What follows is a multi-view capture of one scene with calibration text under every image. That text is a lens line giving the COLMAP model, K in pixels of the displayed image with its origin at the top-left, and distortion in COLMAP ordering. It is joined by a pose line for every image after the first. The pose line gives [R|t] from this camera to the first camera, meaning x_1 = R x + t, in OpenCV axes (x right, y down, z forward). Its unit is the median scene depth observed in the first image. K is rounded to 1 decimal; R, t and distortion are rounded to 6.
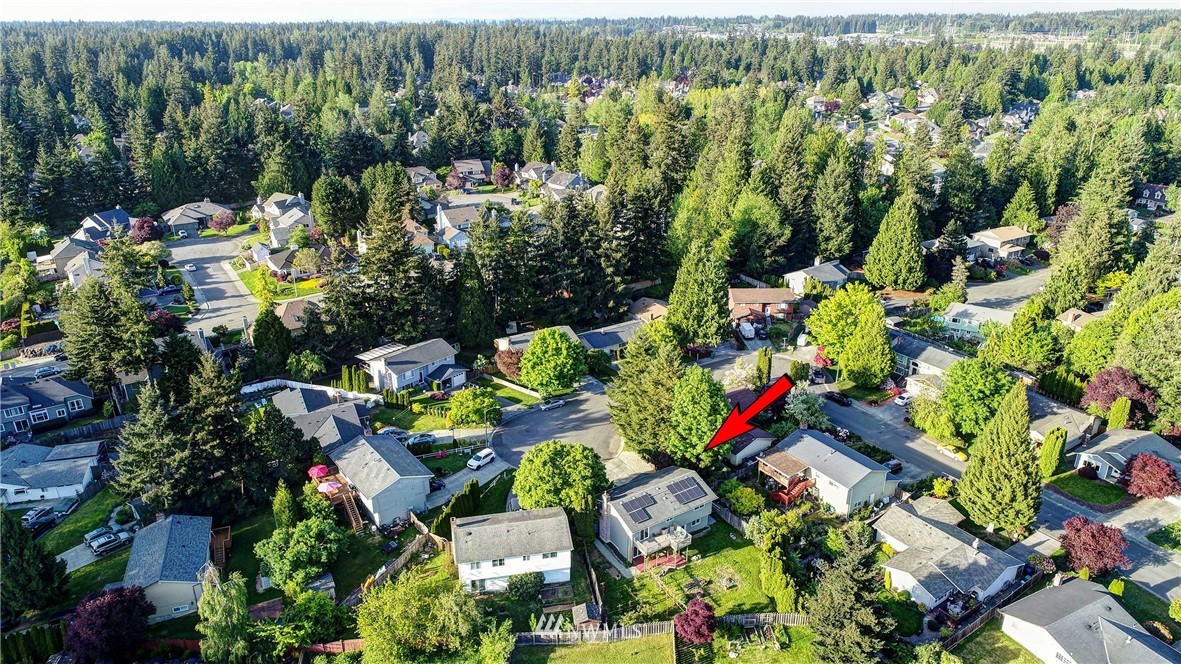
lens RADIAL K [[787.5, 0, 590.5], [0, 787.5, 332.0], [0, 0, 1]] dist [-0.001116, -0.004501]
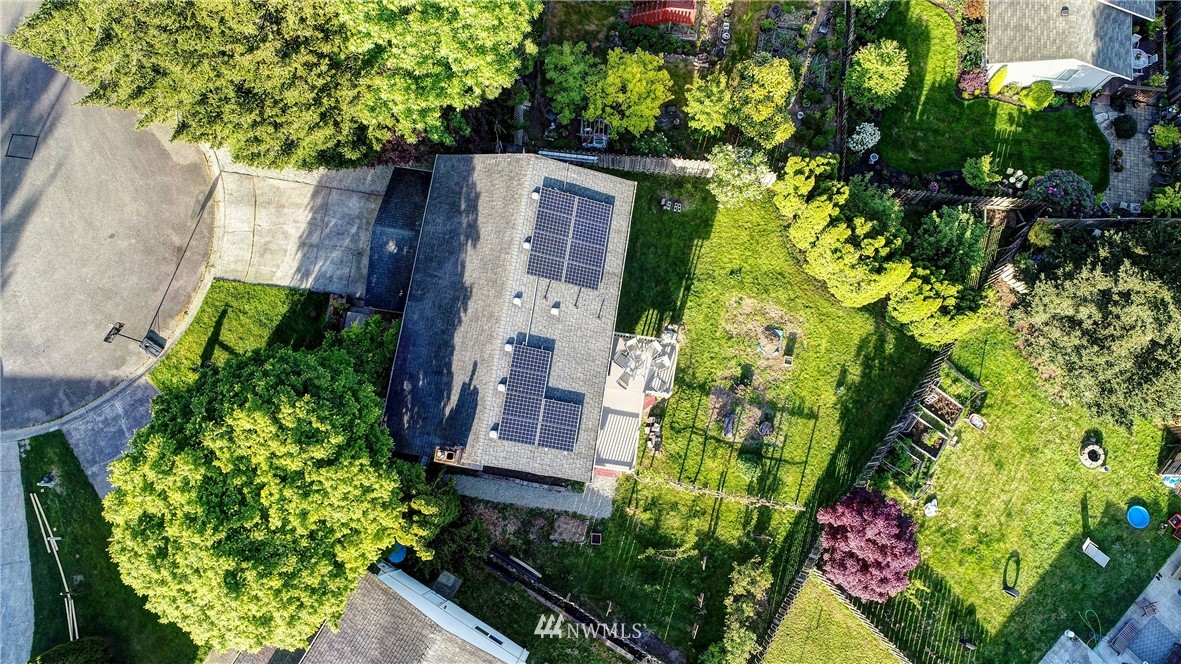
lens RADIAL K [[787.5, 0, 590.5], [0, 787.5, 332.0], [0, 0, 1]] dist [-0.001116, -0.004501]
pose [[0.668007, -0.728665, 0.151045, 0.047375], [0.290592, 0.442286, 0.848492, -0.068512], [-0.685072, -0.522906, 0.507194, 0.828193]]
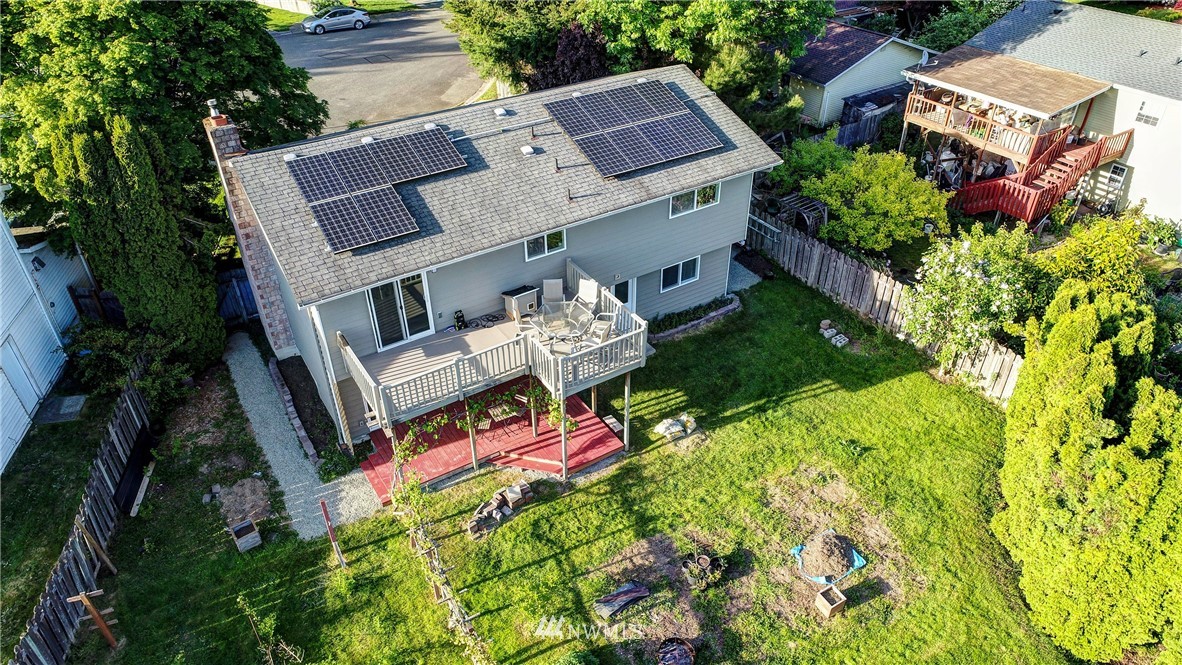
lens RADIAL K [[788.2, 0, 591.0], [0, 788.2, 332.5], [0, 0, 1]] dist [-0.001116, -0.004501]
pose [[0.999946, 0.002277, -0.010095, 0.114777], [-0.000006, 0.975609, 0.219514, 0.216222], [0.010349, -0.219502, 0.975557, 0.802225]]
